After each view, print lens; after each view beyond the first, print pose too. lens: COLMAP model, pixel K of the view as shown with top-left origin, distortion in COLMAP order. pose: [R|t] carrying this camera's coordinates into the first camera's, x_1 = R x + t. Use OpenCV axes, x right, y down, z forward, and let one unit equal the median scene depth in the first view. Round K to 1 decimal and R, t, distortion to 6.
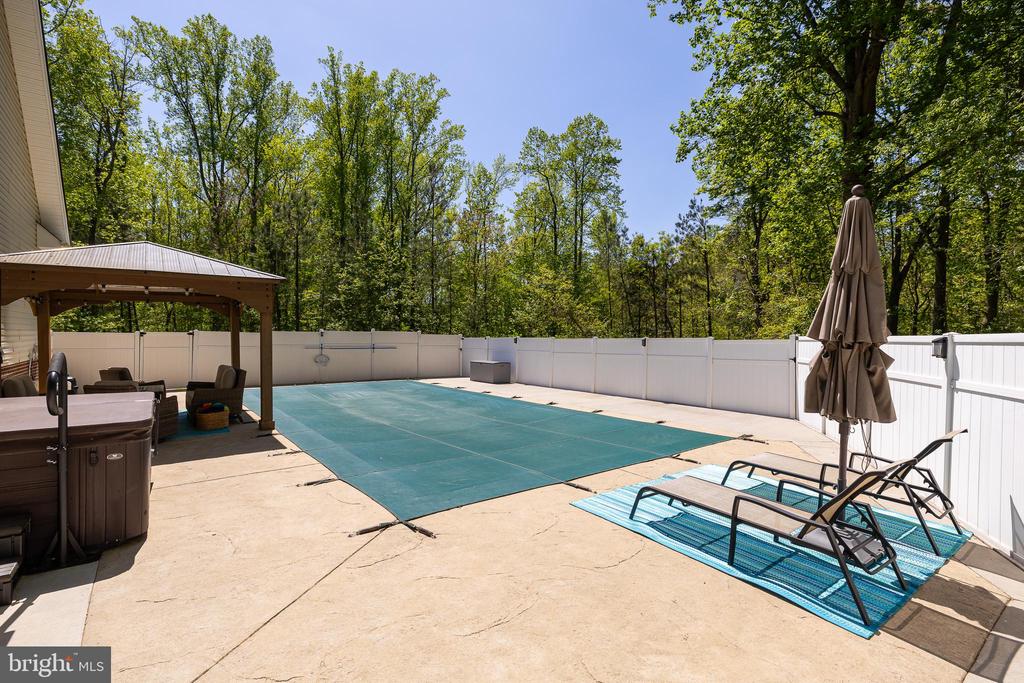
lens RADIAL K [[475.1, 0, 508.2], [0, 475.1, 339.7], [0, 0, 1]] dist [-0.004196, 0.001921]
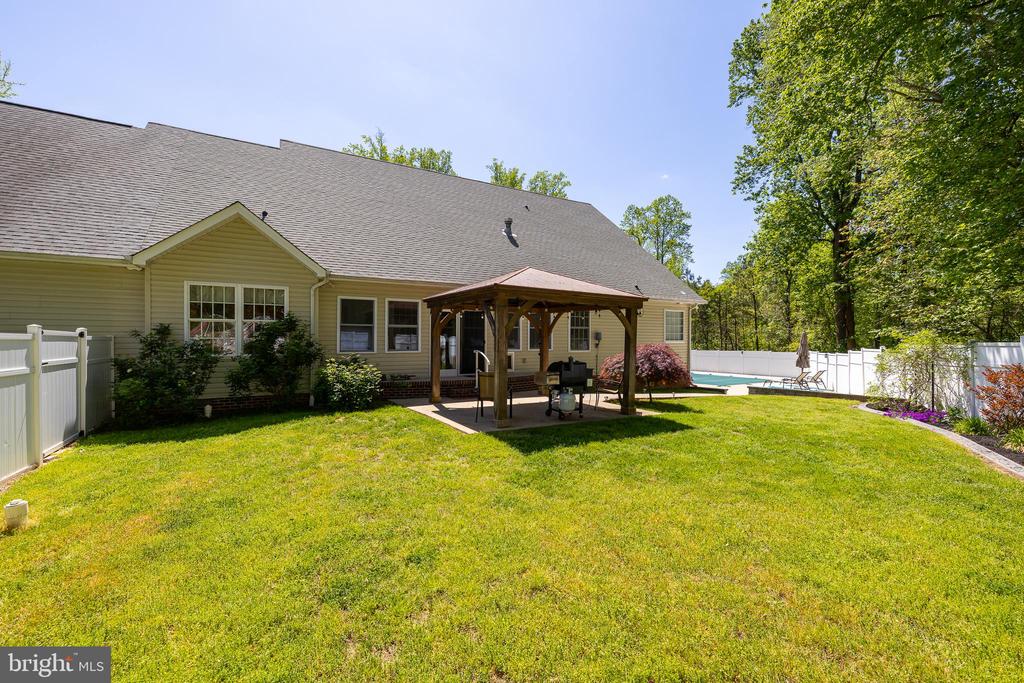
lens RADIAL K [[431.5, 0, 509.8], [0, 431.5, 343.5], [0, 0, 1]] dist [0.001756, -0.000947]
pose [[0.995525, -0.005449, -0.094346, -0.200363], [0.005163, 0.999981, -0.003270, -0.011283], [0.094362, 0.002768, 0.995534, -0.390610]]
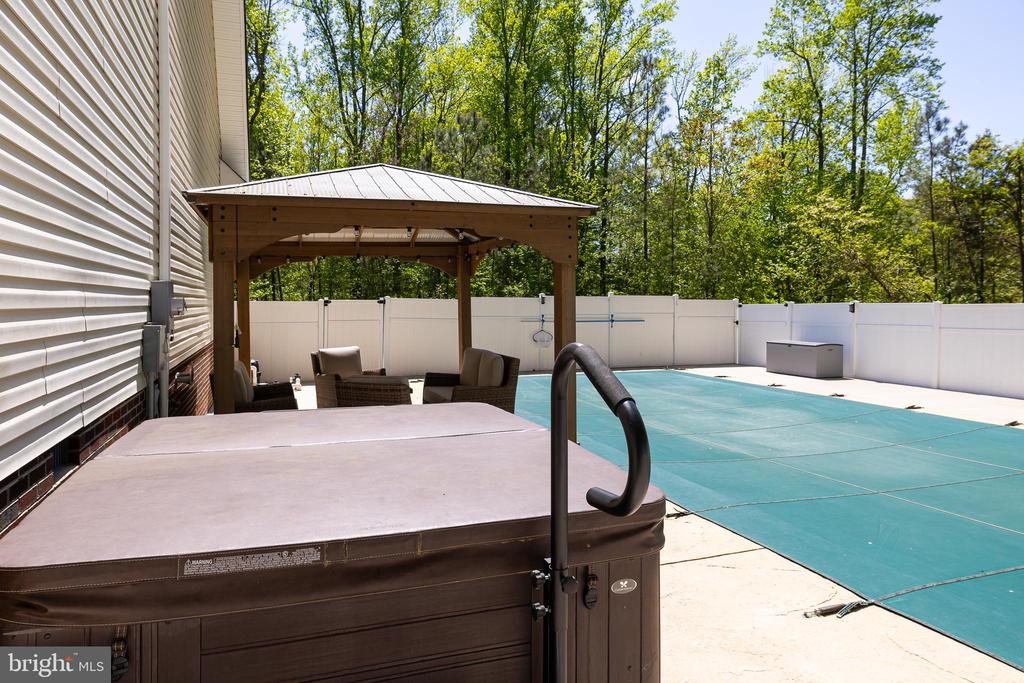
lens RADIAL K [[641.5, 0, 511.3], [0, 641.5, 305.2], [0, 0, 1]] dist [-0.004398, 0.000097]
pose [[0.958798, -0.008587, -0.283959, -0.065670], [0.007493, 0.999960, -0.004939, -0.000345], [0.283990, 0.002608, 0.958824, 0.036134]]
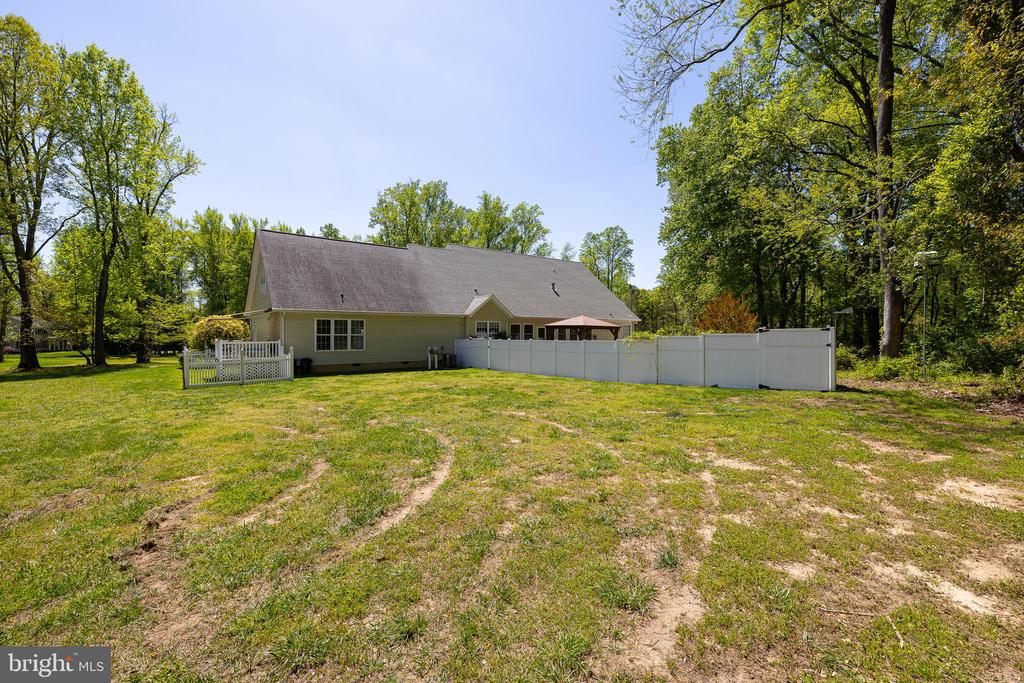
lens RADIAL K [[431.5, 0, 517.7], [0, 431.5, 347.4], [0, 0, 1]] dist [0.001756, -0.000947]
pose [[0.998984, -0.008343, 0.044288, -0.326351], [0.007344, 0.999716, 0.022665, -0.016331], [-0.044464, -0.022316, 0.998762, -0.784363]]
